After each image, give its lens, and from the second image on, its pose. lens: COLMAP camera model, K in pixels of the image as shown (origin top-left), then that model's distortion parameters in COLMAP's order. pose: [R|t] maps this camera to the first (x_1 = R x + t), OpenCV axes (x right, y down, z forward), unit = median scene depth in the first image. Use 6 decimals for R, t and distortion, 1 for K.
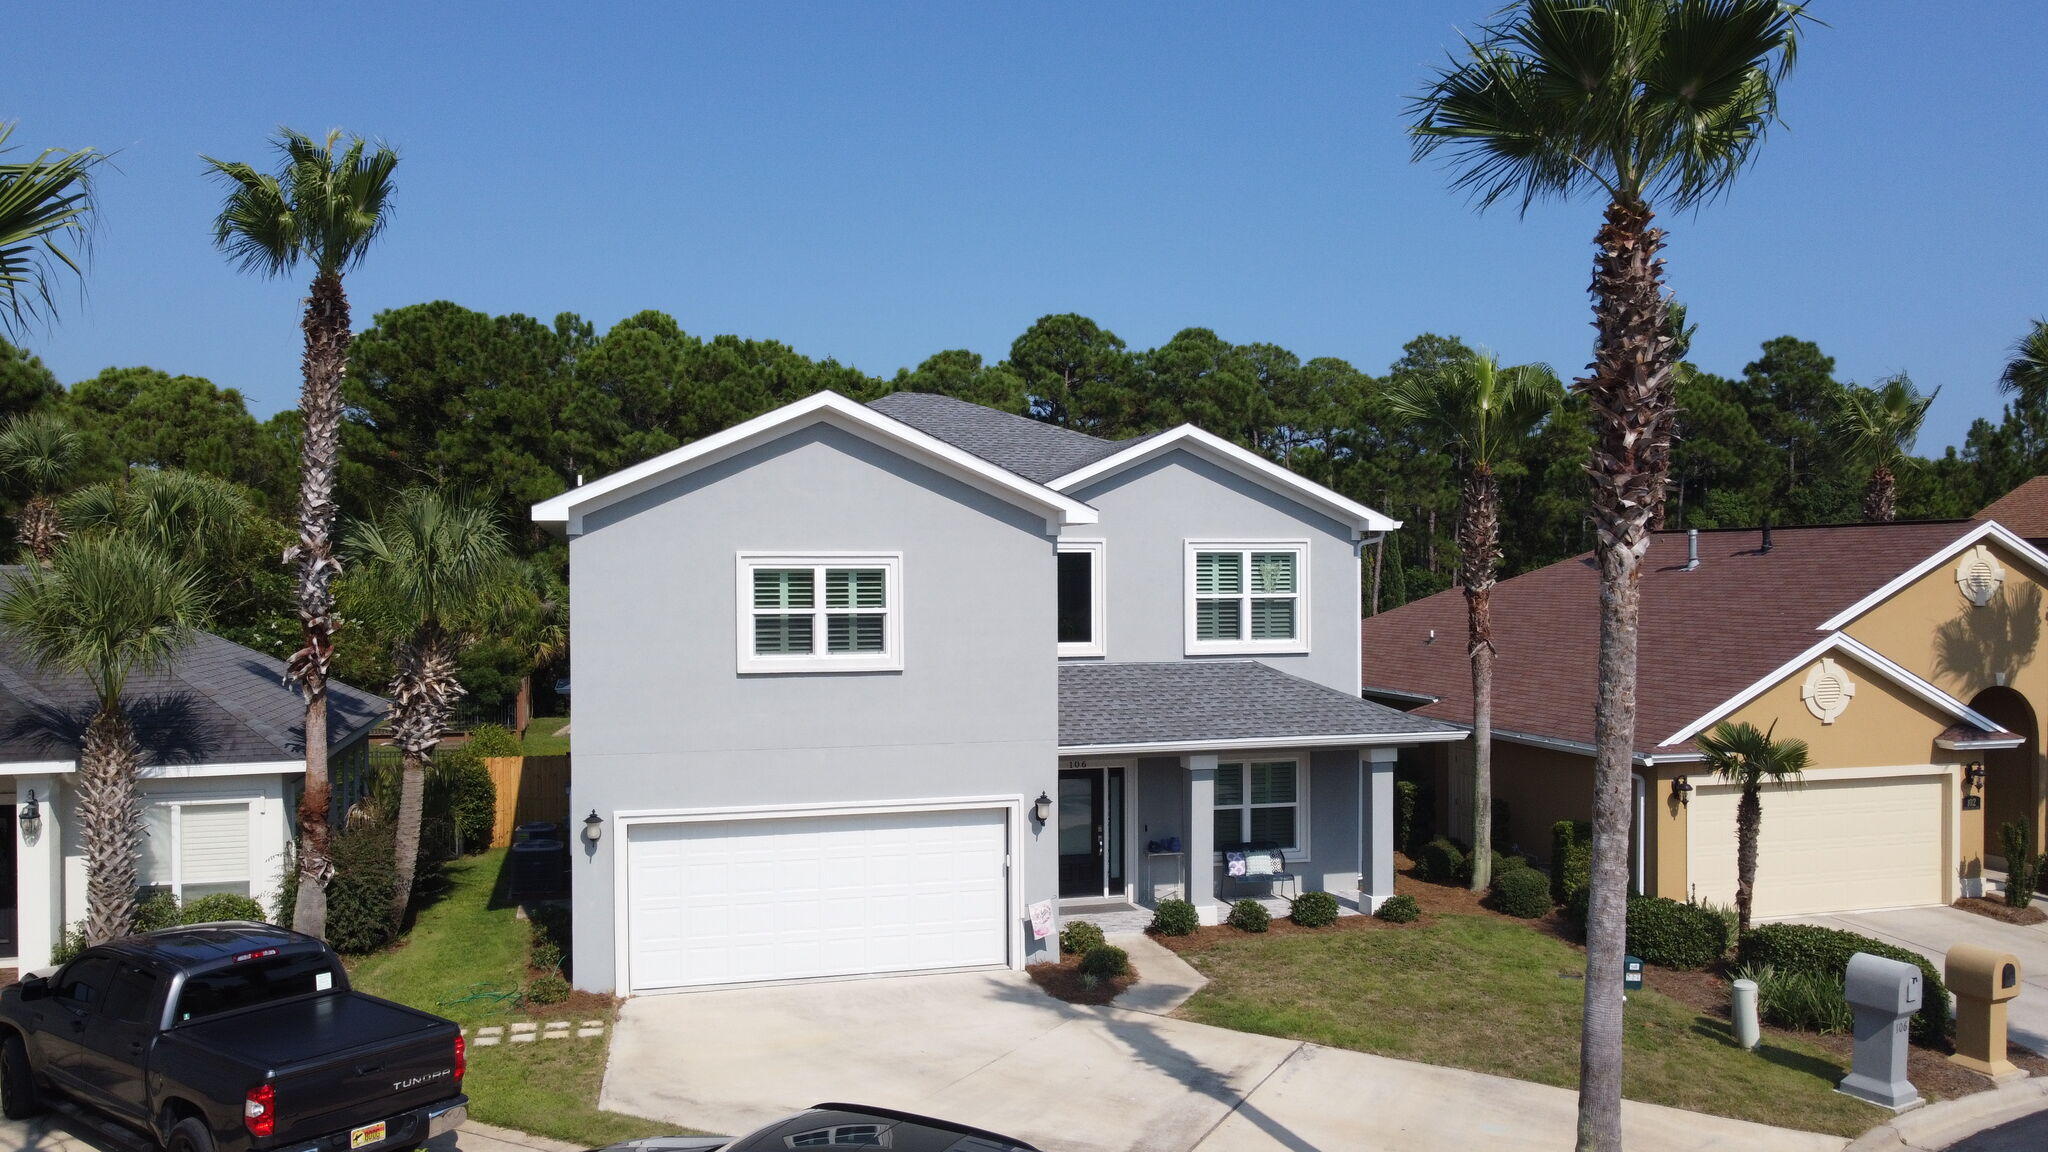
lens RADIAL K [[1550.2, 0, 1030.9], [0, 1550.2, 582.9], [0, 0, 1]] dist [-0.027302, 0.008270]
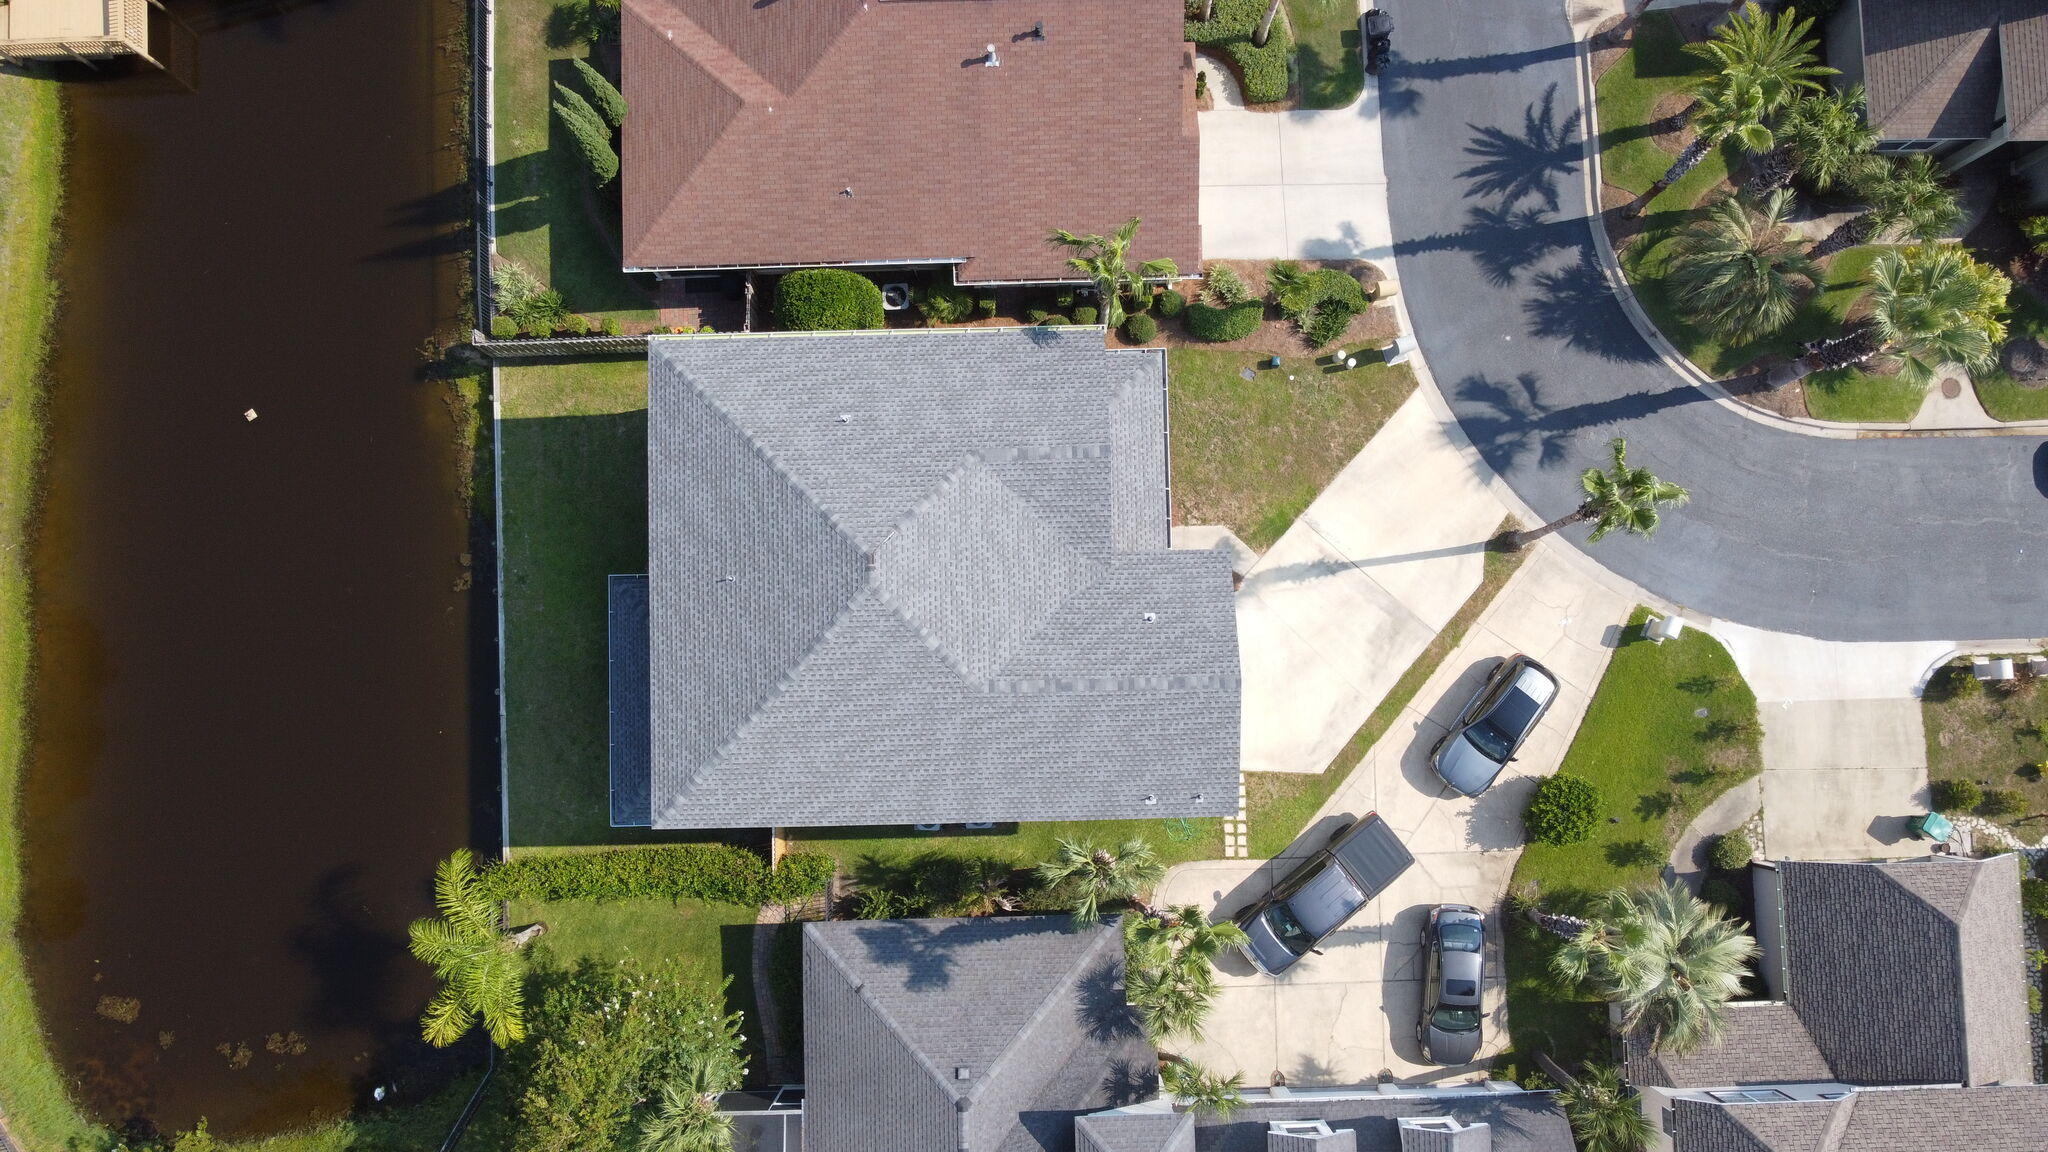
lens RADIAL K [[1550.2, 0, 1006.8], [0, 1550.2, 583.8], [0, 0, 1]] dist [-0.027302, 0.008270]
pose [[0.241291, -0.968253, 0.065298, -0.202030], [0.024206, 0.073270, 0.997018, -2.061045], [-0.970151, -0.238991, 0.041117, 1.172050]]
